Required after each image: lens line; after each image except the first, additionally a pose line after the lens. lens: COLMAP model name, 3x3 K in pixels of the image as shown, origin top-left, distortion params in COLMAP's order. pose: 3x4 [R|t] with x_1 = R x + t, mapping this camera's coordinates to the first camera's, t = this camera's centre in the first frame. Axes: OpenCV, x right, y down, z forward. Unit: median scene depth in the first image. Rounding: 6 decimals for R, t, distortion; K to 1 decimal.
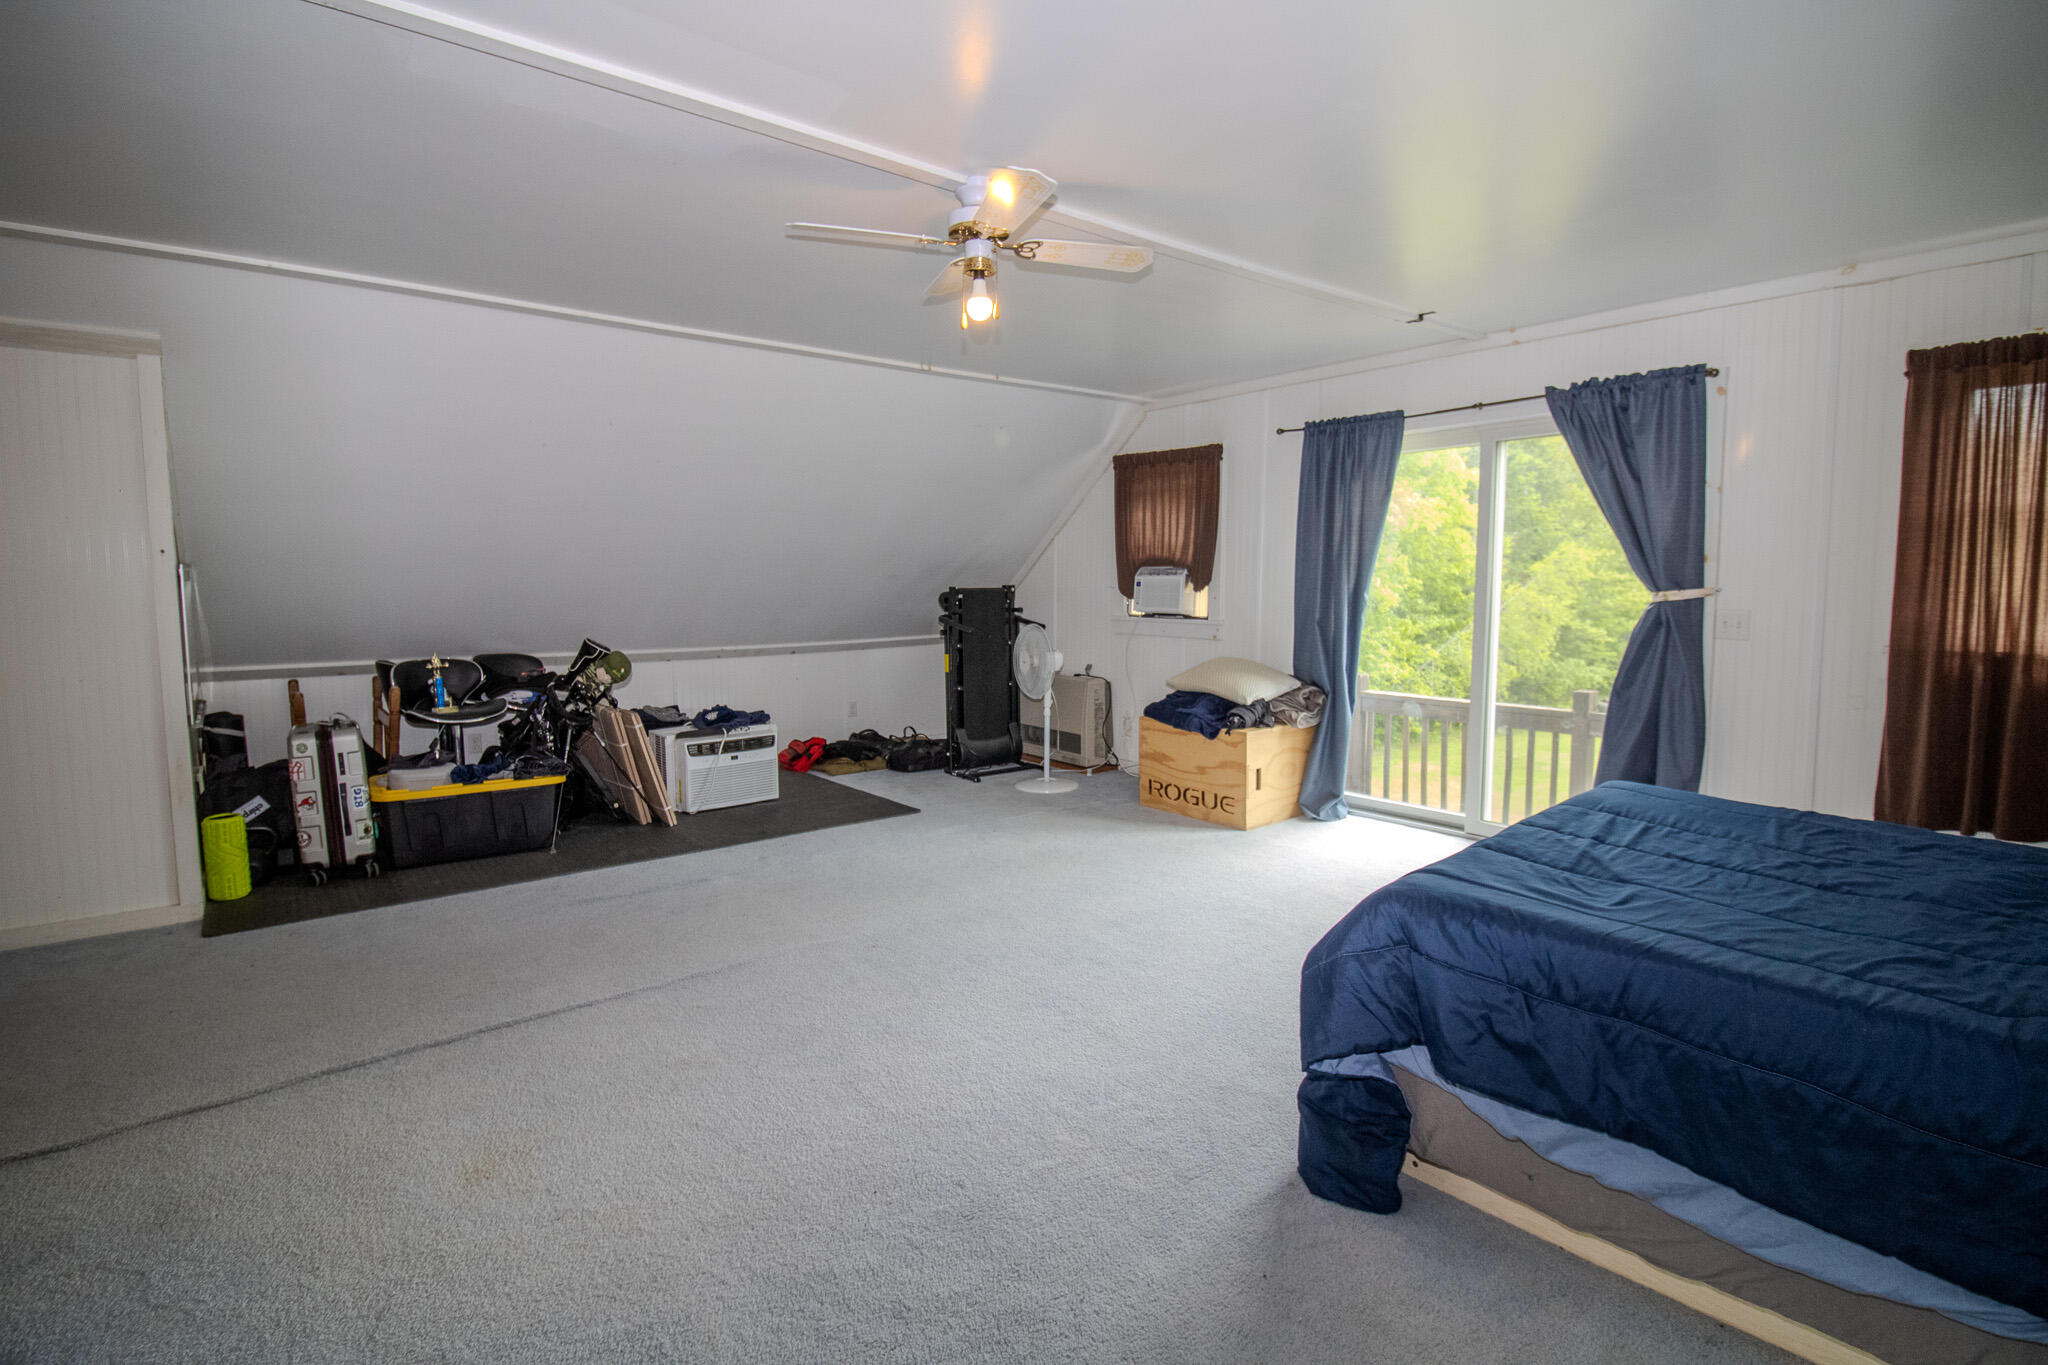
lens RADIAL K [[1020.2, 0, 1024.0], [0, 1020.2, 682.5], [0, 0, 1]] dist [-0.000401, -0.000136]
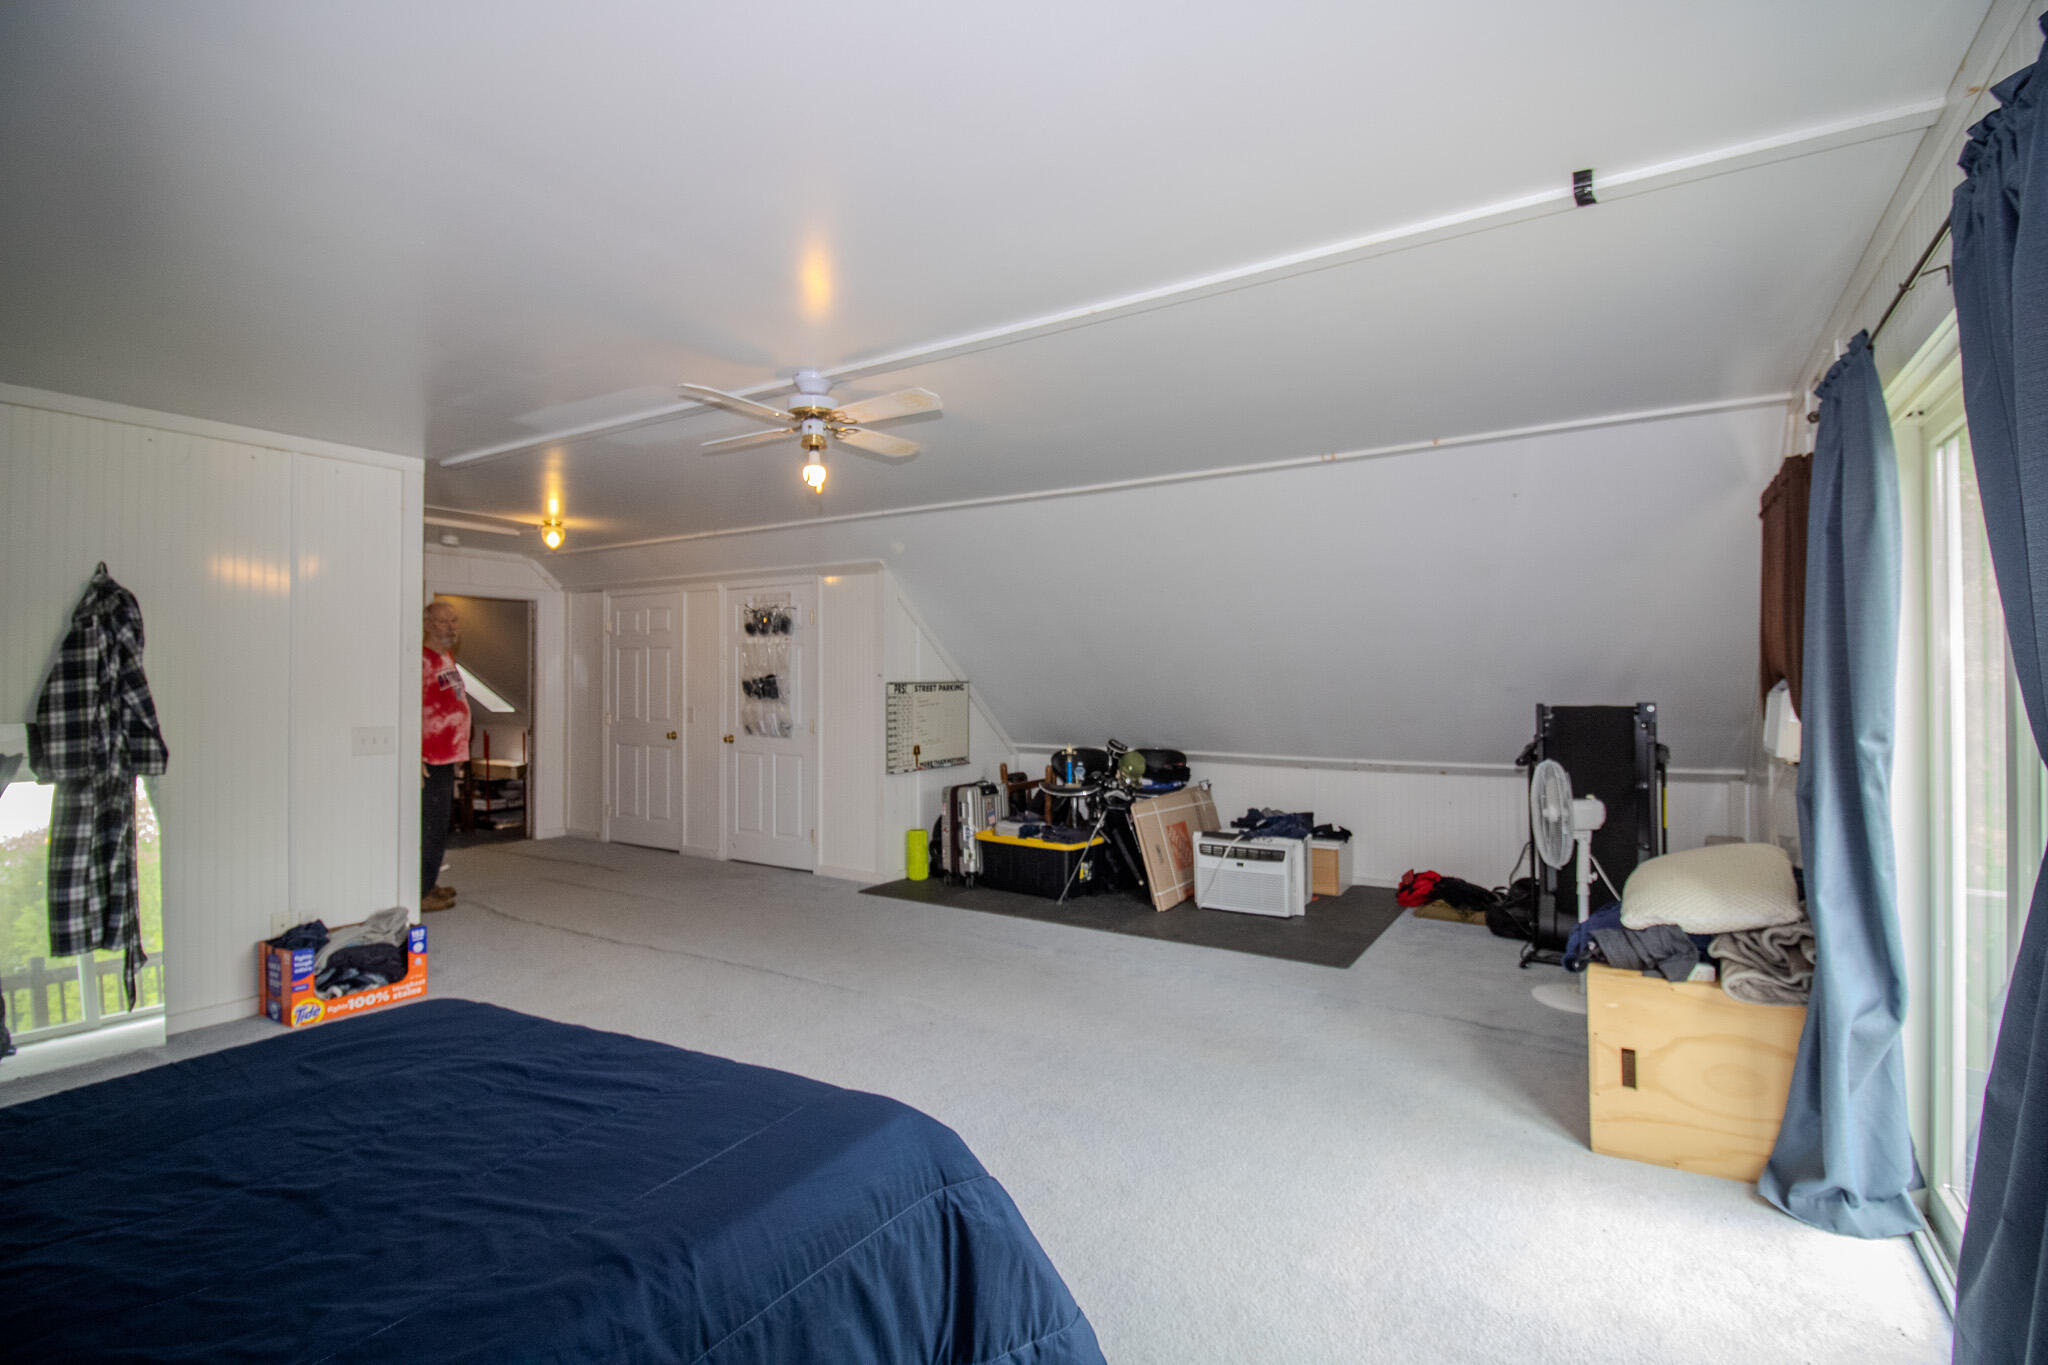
lens RADIAL K [[954.8, 0, 1024.0], [0, 954.8, 682.5], [0, 0, 1]] dist [-0.013389, -0.000372]
pose [[0.305850, 0.000768, -0.952079, 0.640813], [-0.096471, 0.994878, -0.030189, -0.066612], [0.947180, 0.101081, 0.304357, 0.542580]]
